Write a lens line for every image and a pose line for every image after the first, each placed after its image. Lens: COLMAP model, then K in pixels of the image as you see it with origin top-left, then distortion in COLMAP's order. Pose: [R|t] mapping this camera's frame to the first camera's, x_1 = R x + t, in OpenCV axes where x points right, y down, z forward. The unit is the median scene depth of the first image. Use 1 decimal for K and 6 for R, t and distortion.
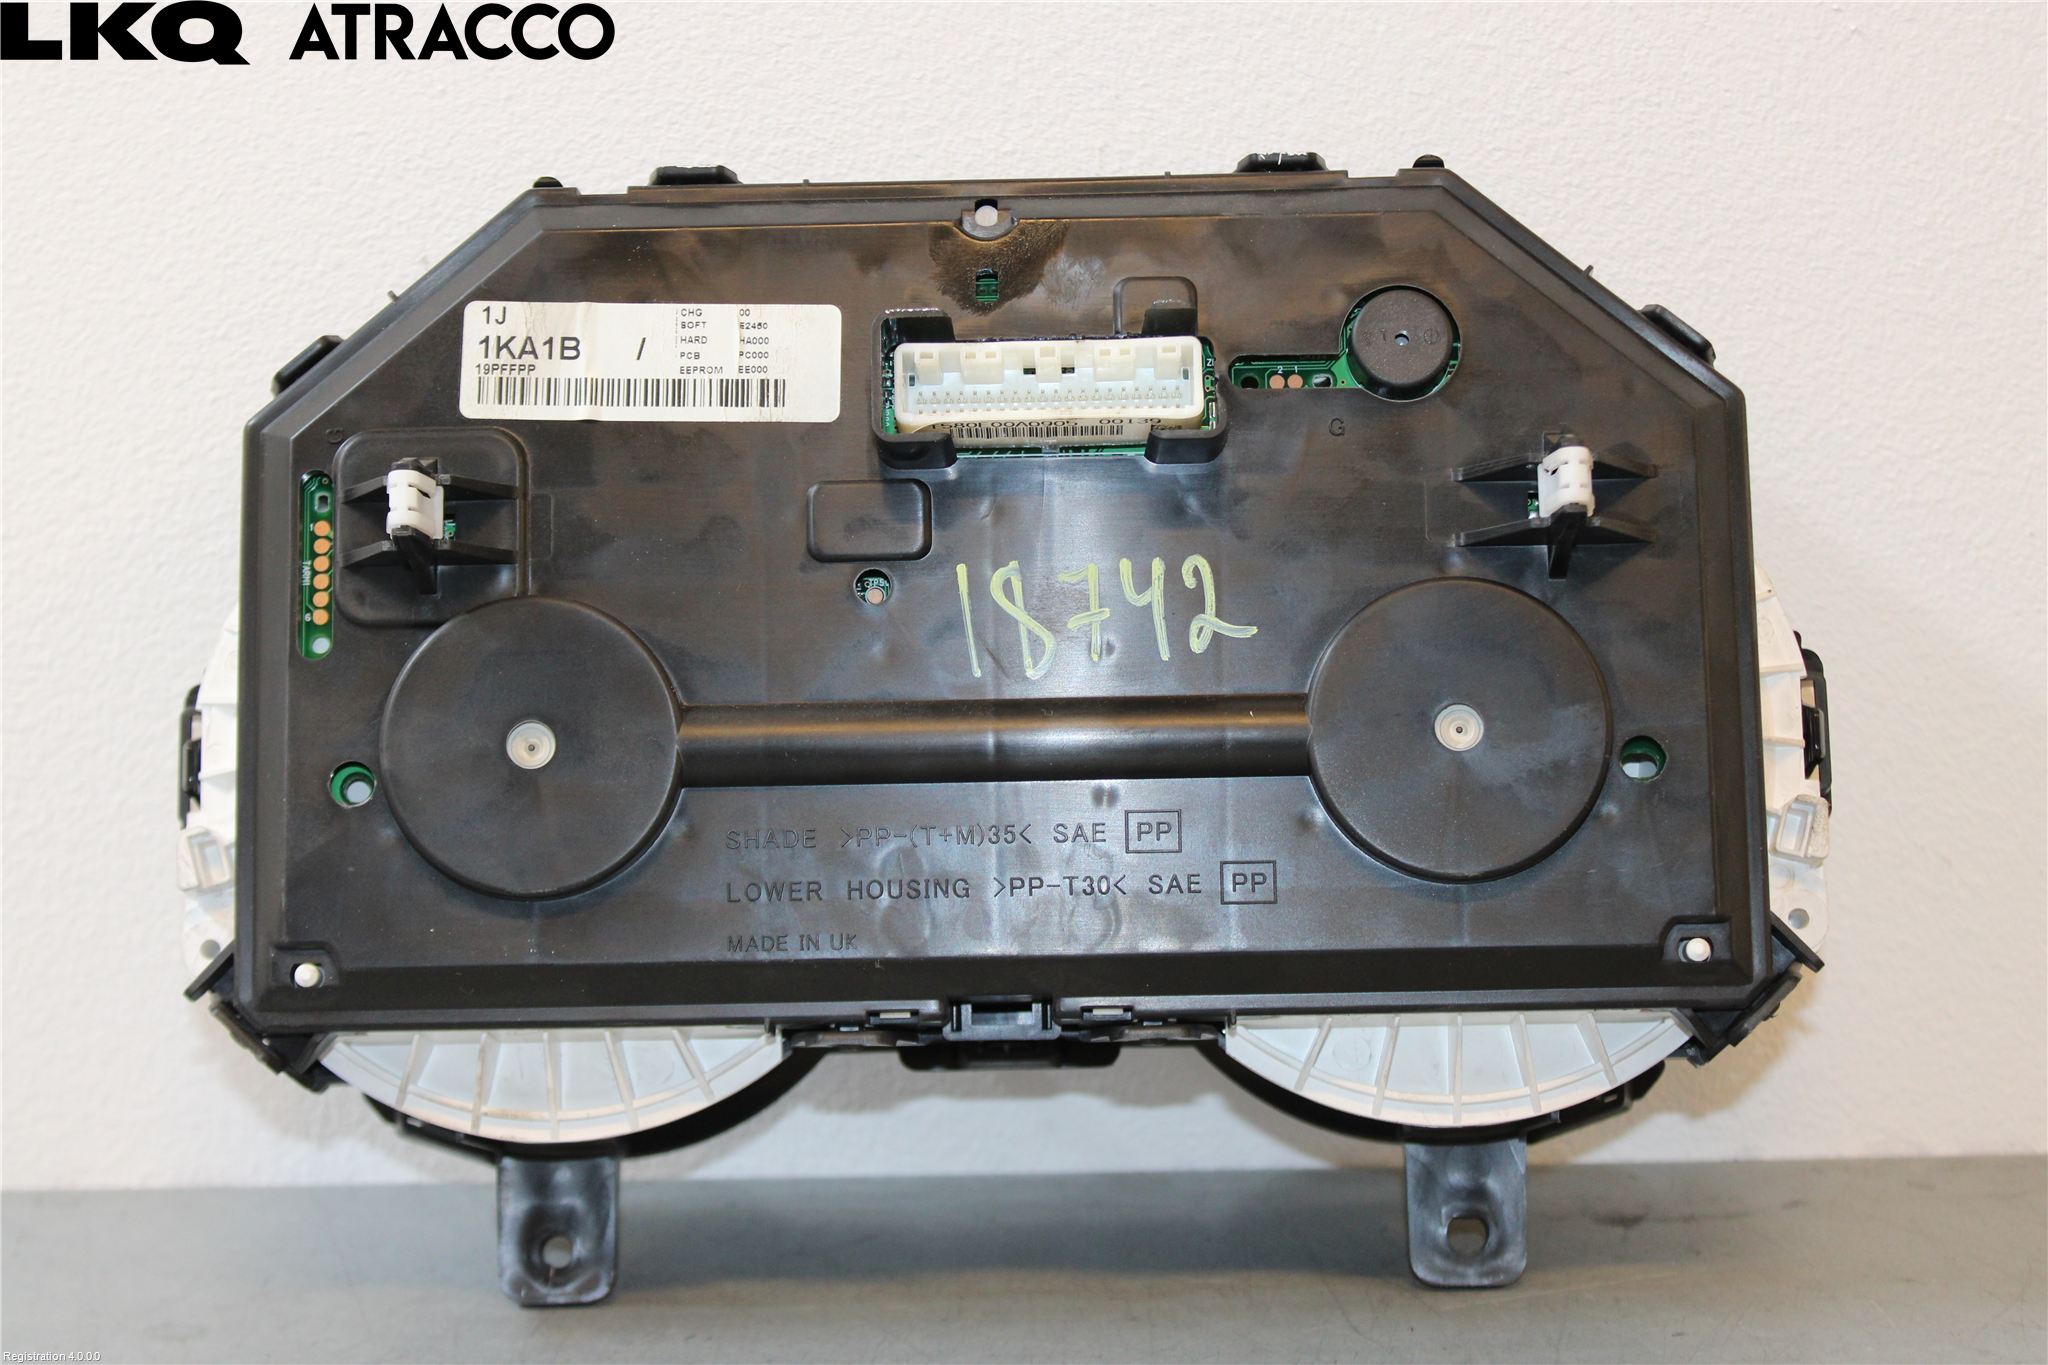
lens RADIAL K [[4079.0, 0, 1024.0], [0, 4079.0, 682.5], [0, 0, 1]] dist [0.089573, 0.202902]
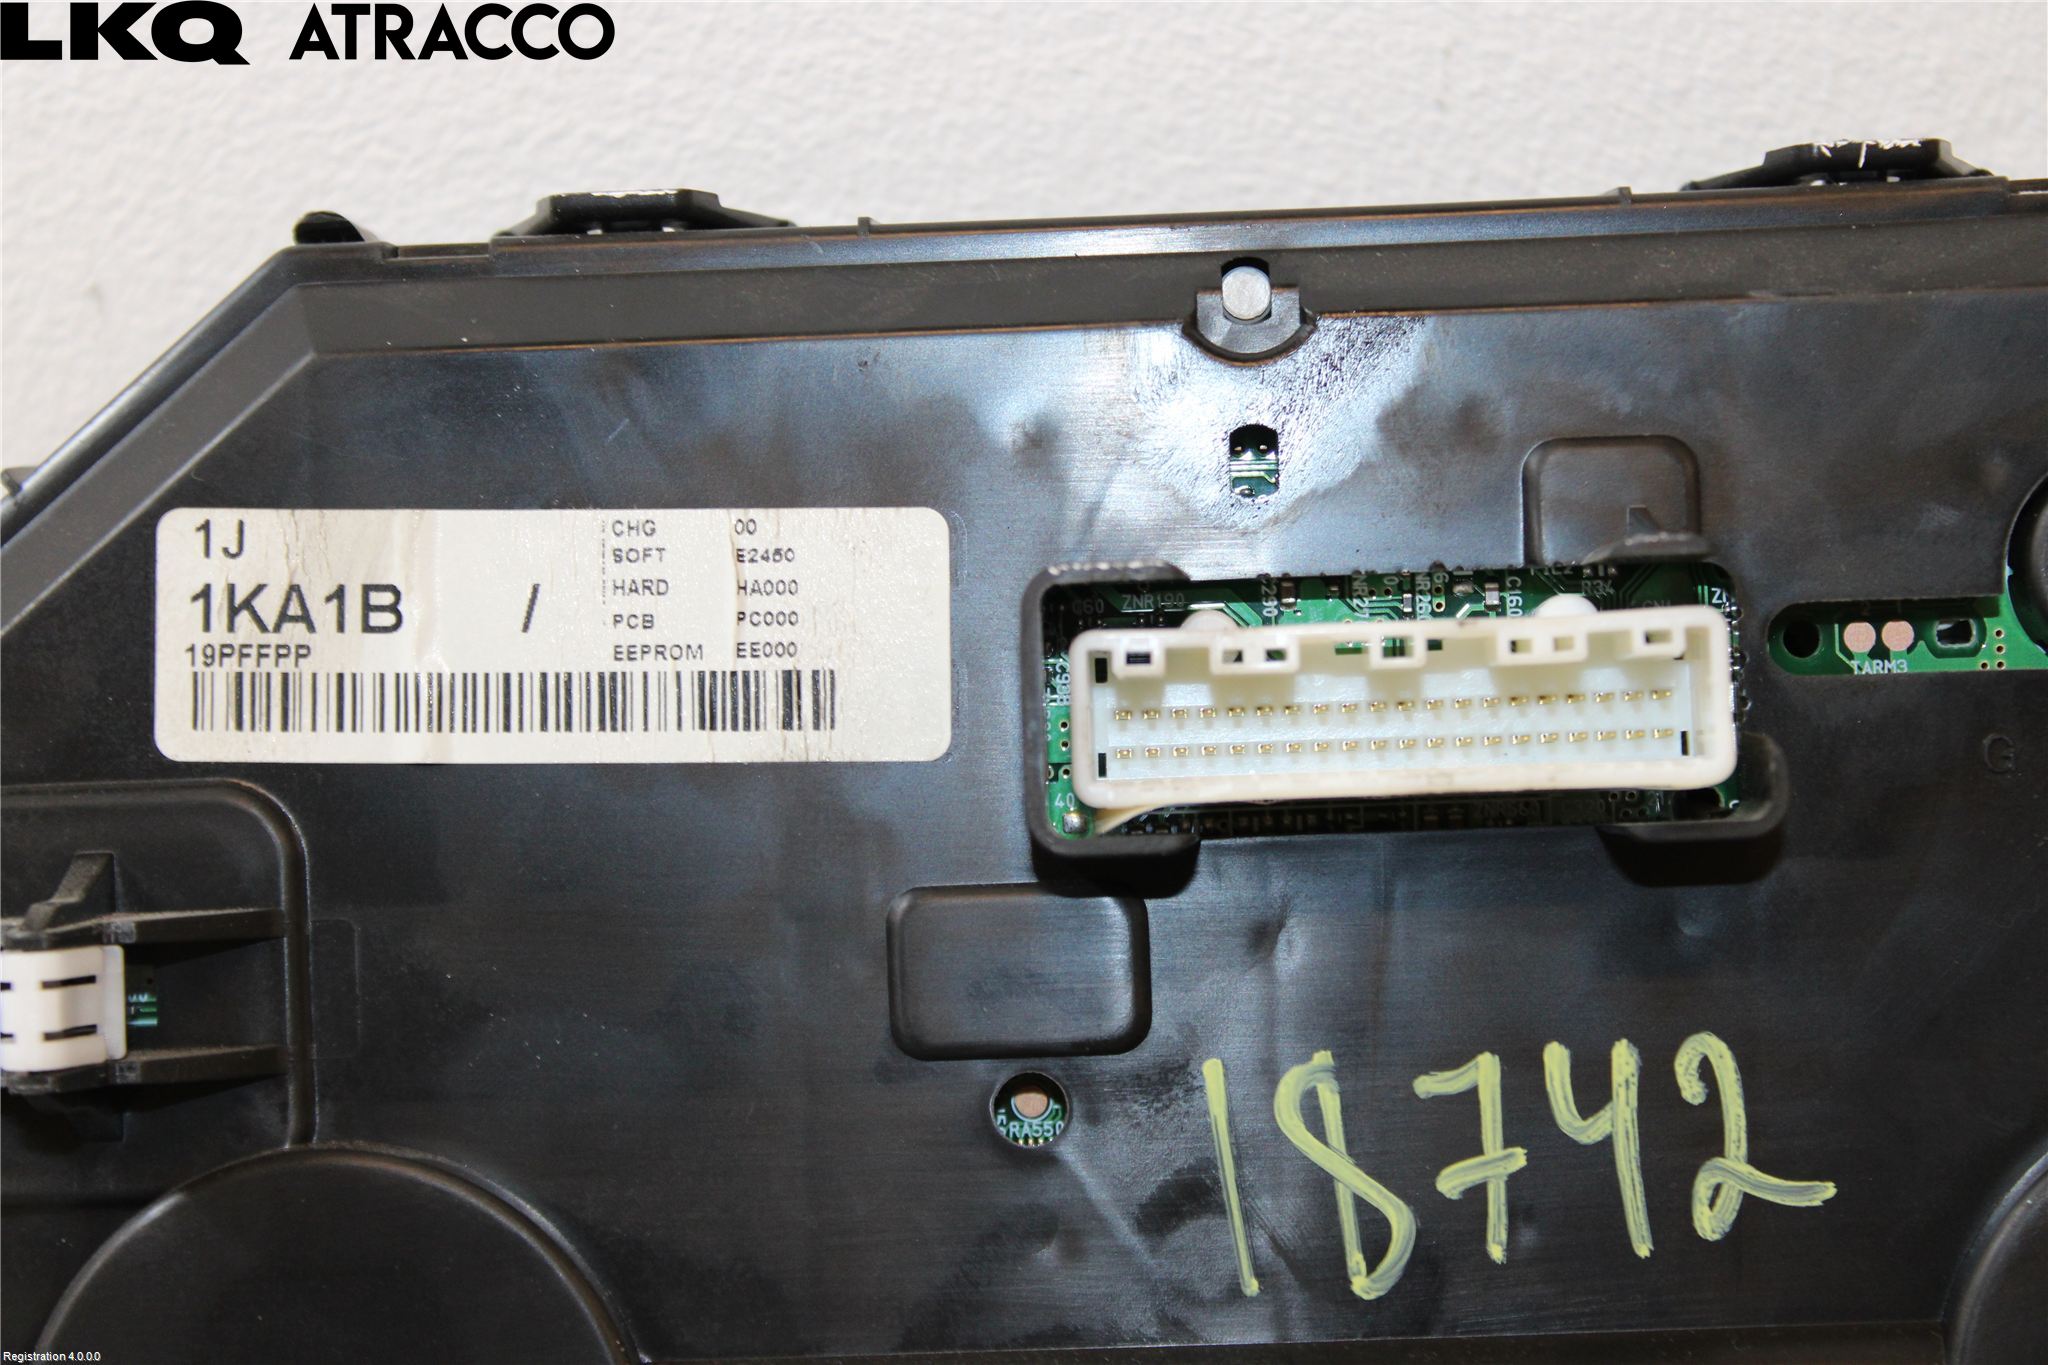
lens RADIAL K [[4830.6, 0, 1024.0], [0, 4830.6, 682.5], [0, 0, 1]] dist [0.071088, 0.636528]
pose [[0.999788, -0.020168, -0.004036, -0.034003], [0.020555, 0.986720, 0.161124, -0.162778], [0.000733, -0.161173, 0.986926, 0.441352]]
